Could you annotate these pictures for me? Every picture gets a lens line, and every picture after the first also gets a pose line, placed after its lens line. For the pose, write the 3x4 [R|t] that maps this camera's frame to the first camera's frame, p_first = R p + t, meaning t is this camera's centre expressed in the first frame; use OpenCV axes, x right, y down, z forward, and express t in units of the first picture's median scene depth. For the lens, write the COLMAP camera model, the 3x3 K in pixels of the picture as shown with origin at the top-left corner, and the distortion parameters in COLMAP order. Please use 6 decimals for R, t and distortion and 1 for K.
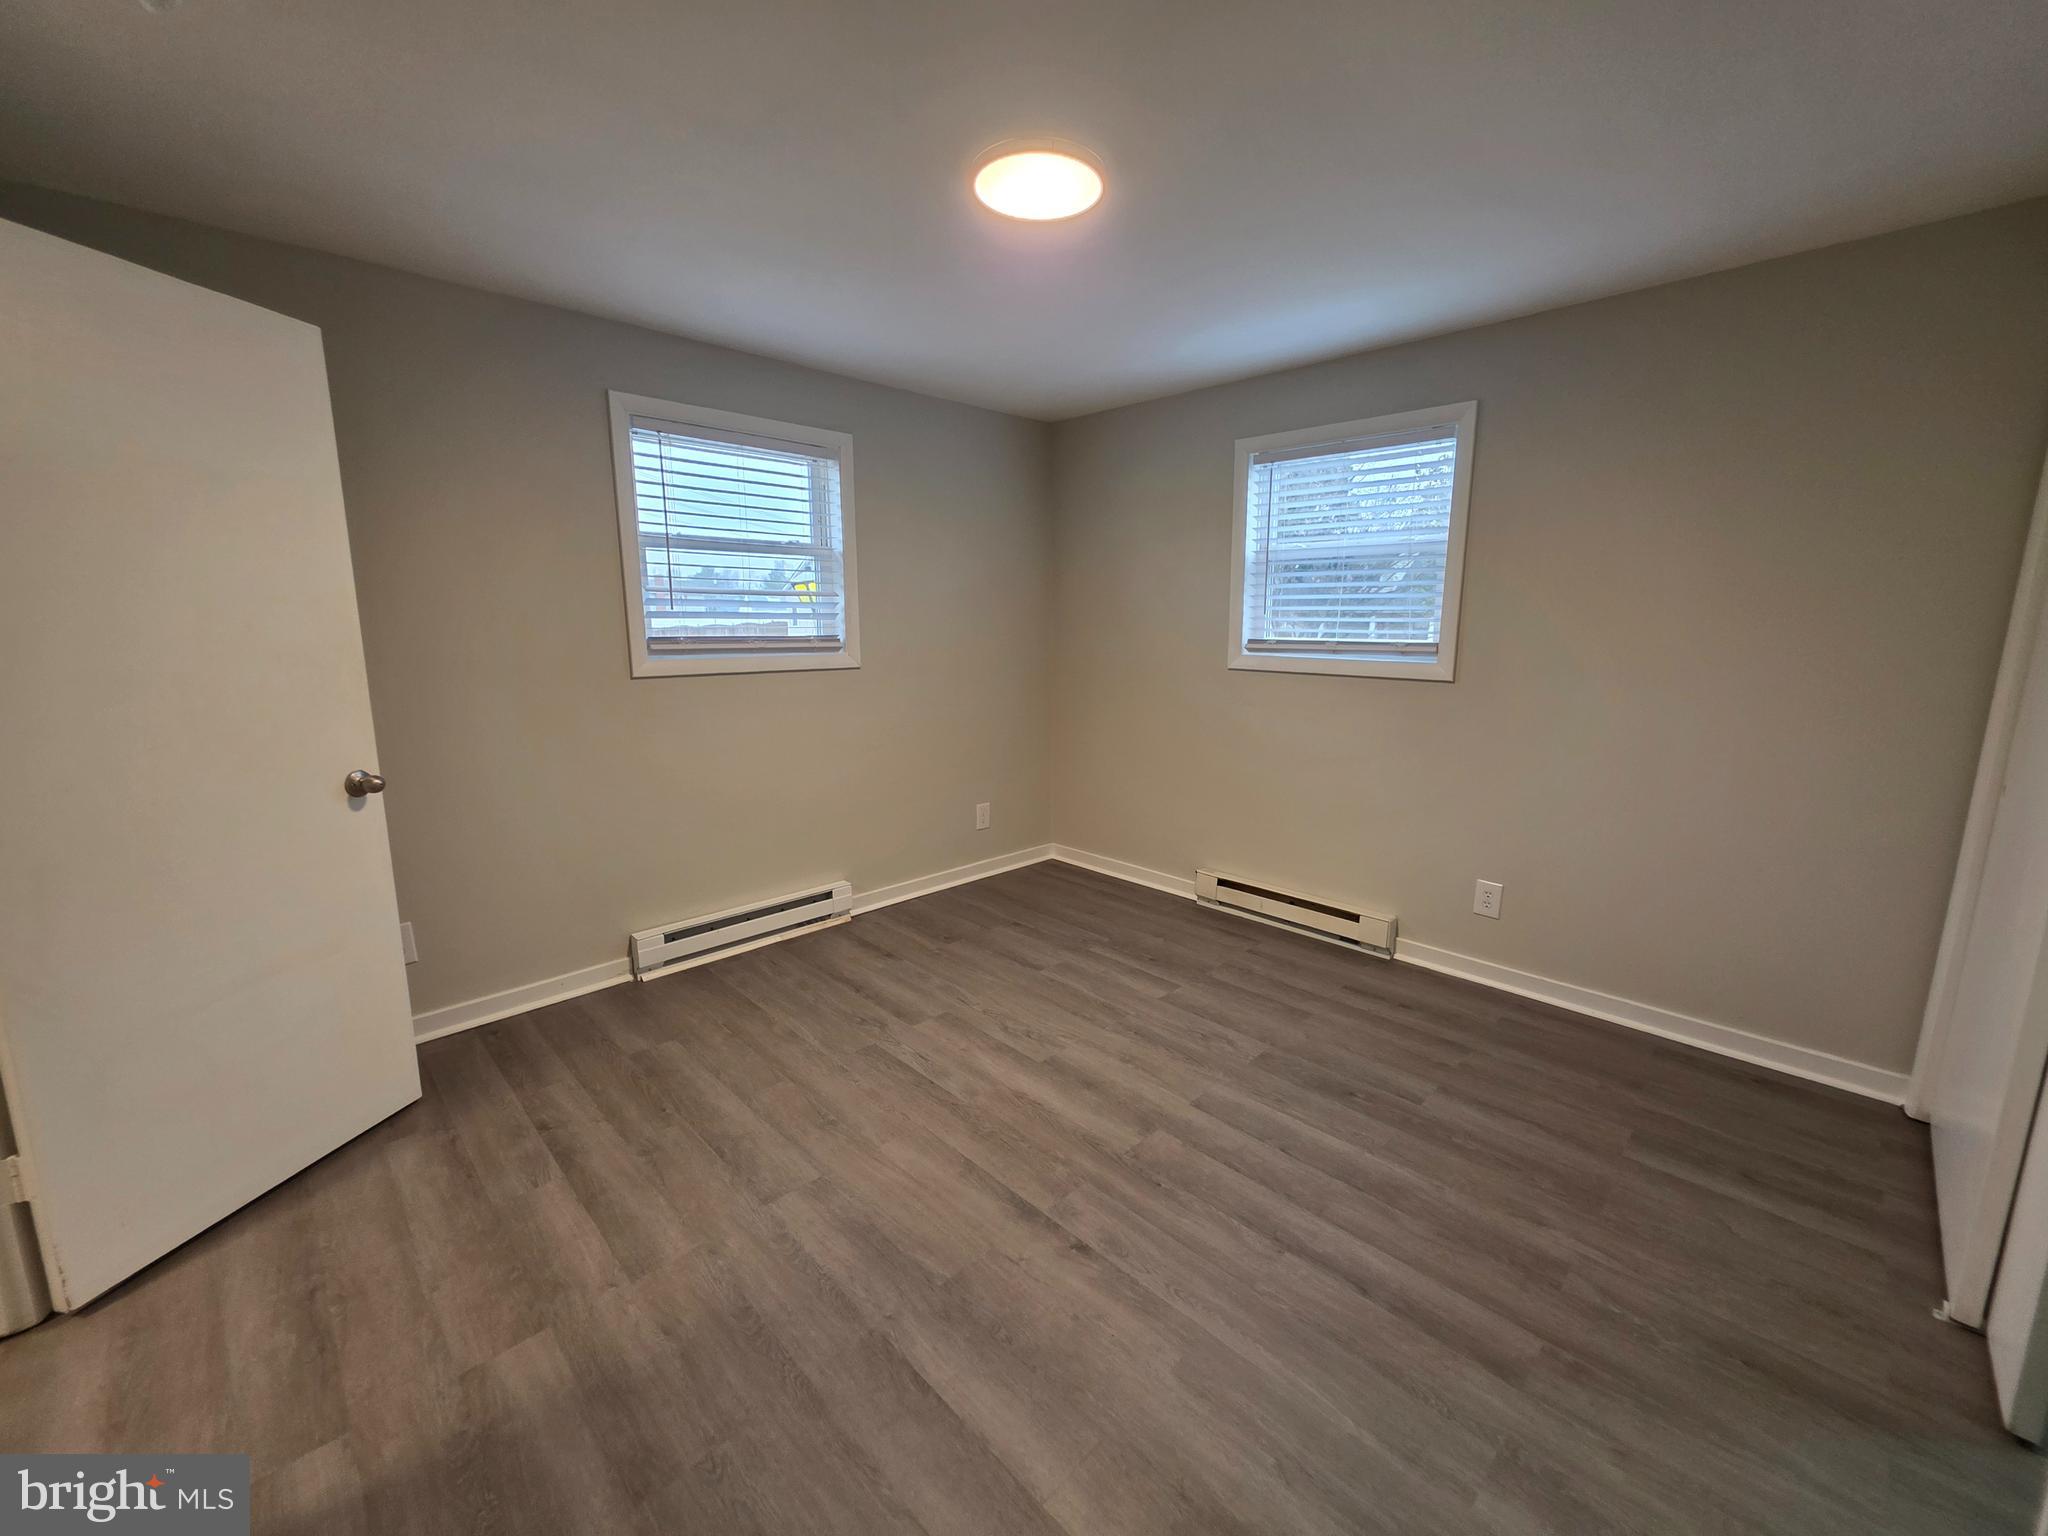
lens RADIAL K [[823.9, 0, 1024.3], [0, 823.9, 763.9], [0, 0, 1]] dist [0.011313, -0.001305]
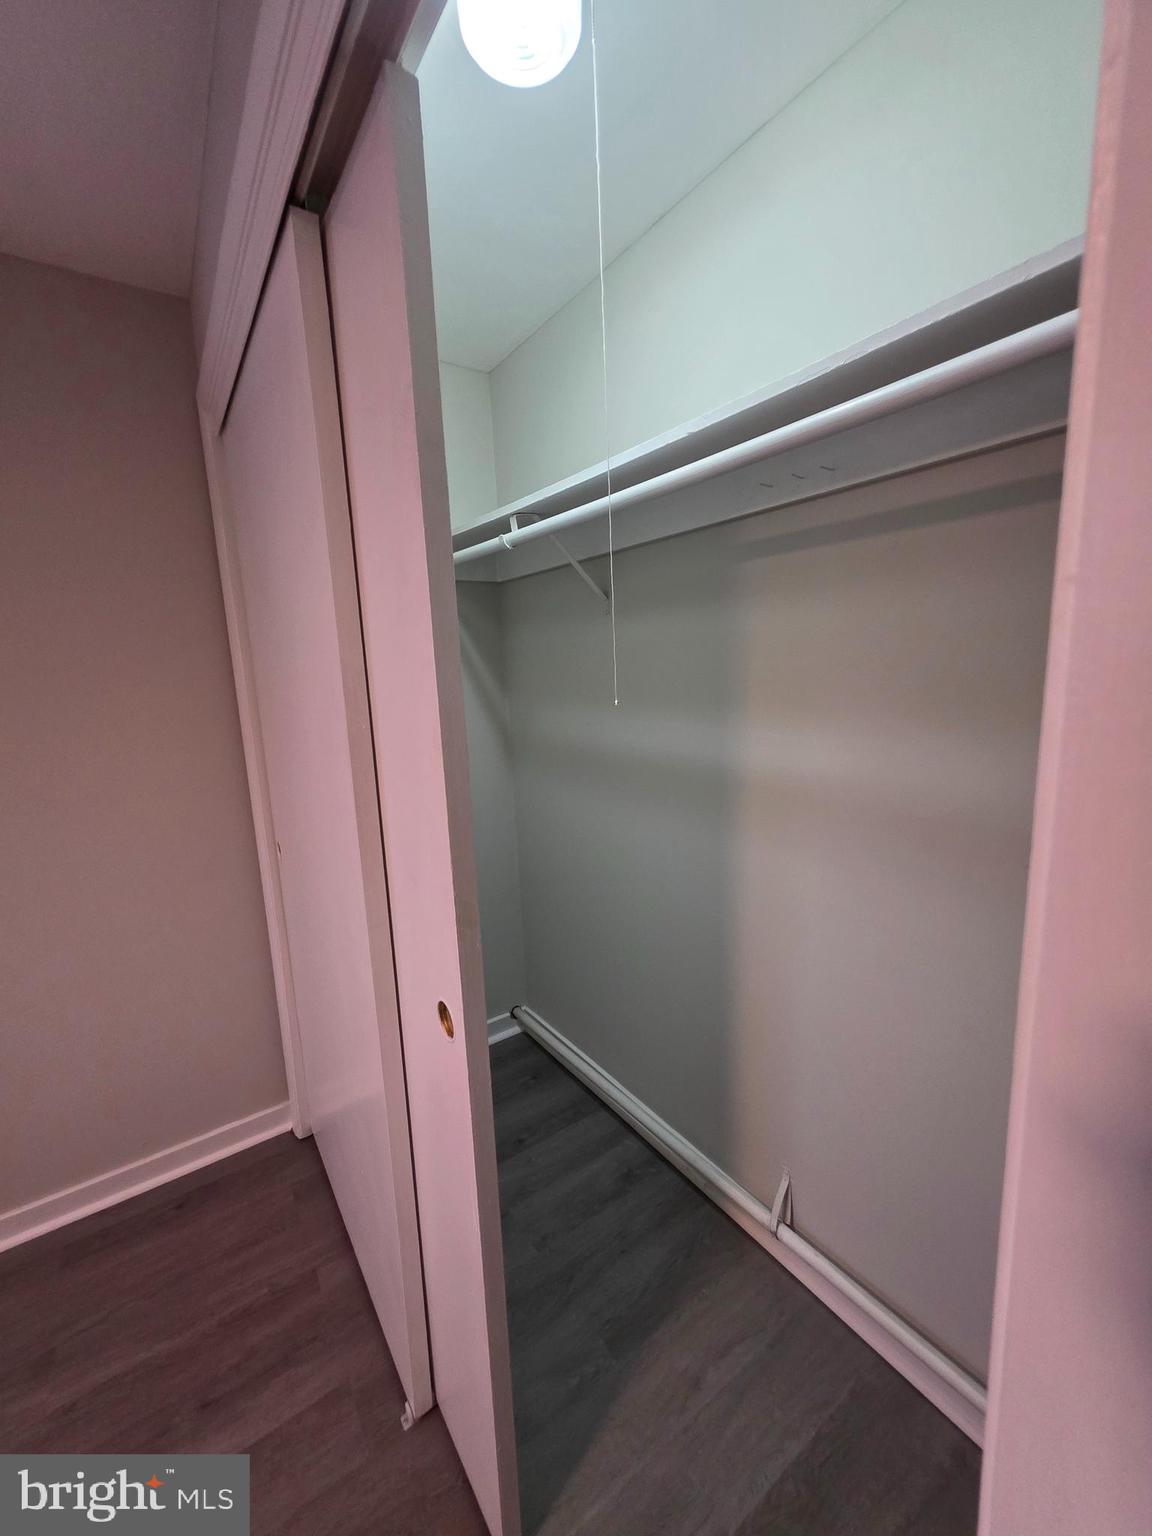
lens RADIAL K [[617.9, 0, 576.9], [0, 617.9, 768.6], [0, 0, 1]] dist [0.011313, -0.001305]
pose [[0.180115, -0.181838, 0.966692, 0.433112], [0.220425, 0.965233, 0.140494, -0.081762], [-0.958630, 0.187778, 0.213934, 0.391346]]
